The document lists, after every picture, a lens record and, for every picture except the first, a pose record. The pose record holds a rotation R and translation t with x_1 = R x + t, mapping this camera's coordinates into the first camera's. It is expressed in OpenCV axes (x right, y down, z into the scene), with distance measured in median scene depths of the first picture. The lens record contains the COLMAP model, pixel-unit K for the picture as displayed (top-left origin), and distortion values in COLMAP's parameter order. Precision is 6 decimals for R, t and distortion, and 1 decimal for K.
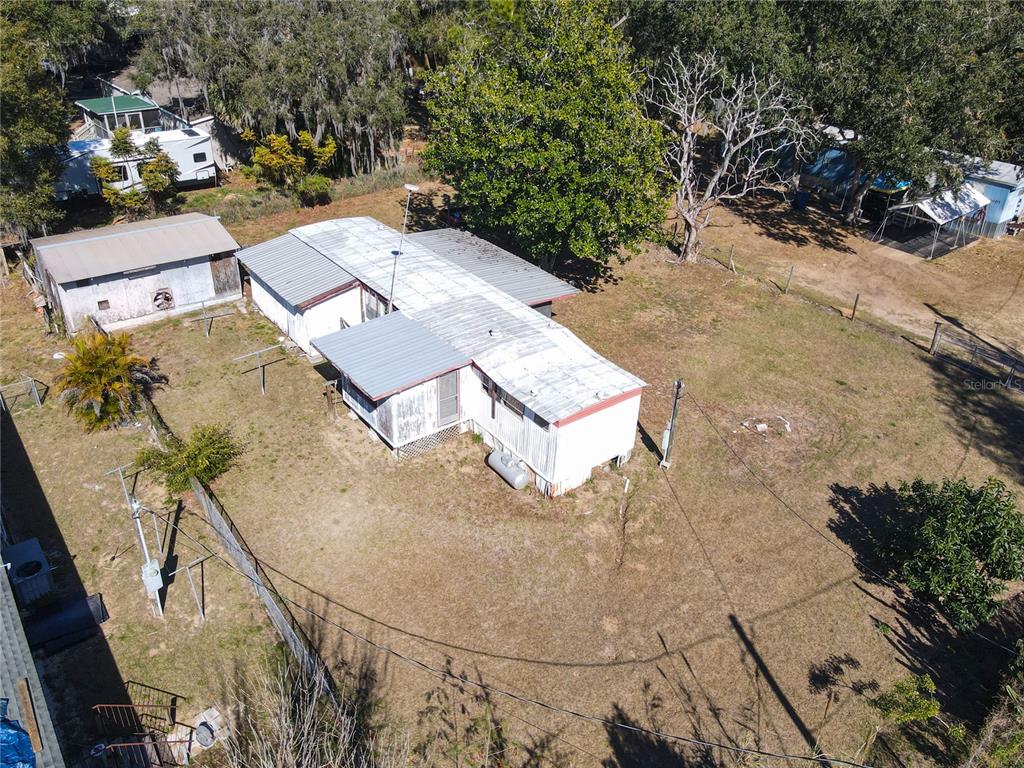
lens RADIAL K [[794.3, 0, 508.0], [0, 794.3, 323.9], [0, 0, 1]] dist [0.024910, -0.001467]
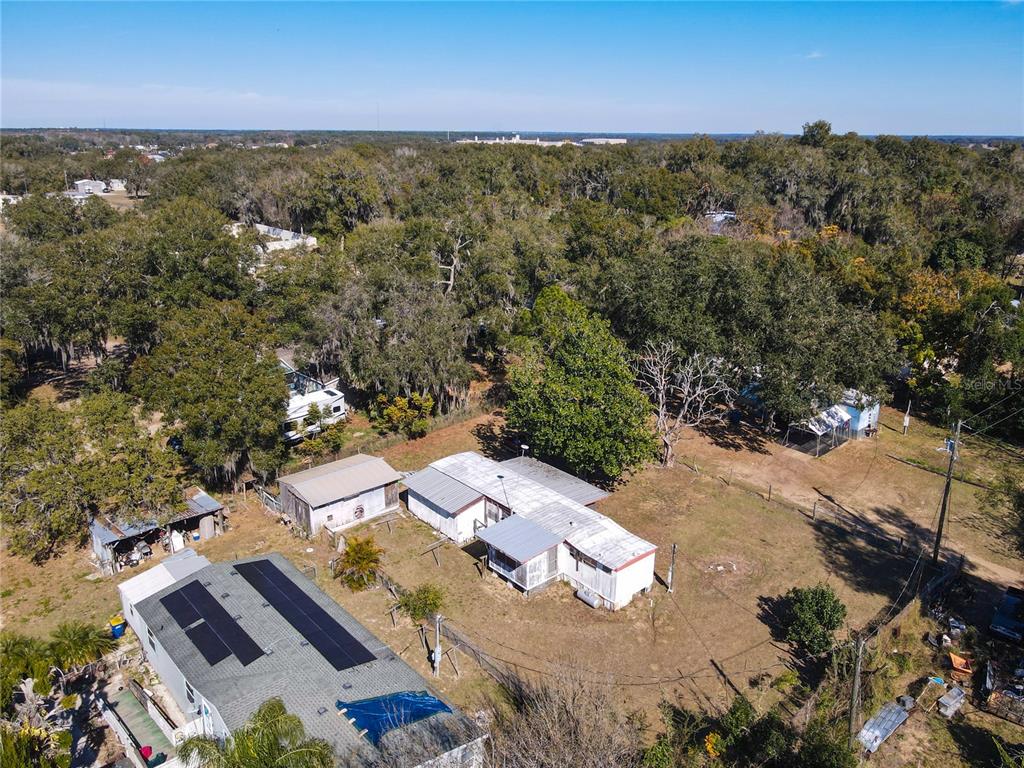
lens RADIAL K [[805.5, 0, 516.5], [0, 805.5, 334.5], [0, 0, 1]] dist [-0.046701, 0.198450]
pose [[0.997256, -0.041929, 0.061010, -0.199695], [0.053097, 0.979402, -0.194815, -0.051092], [-0.051585, 0.197520, 0.978941, -0.747500]]
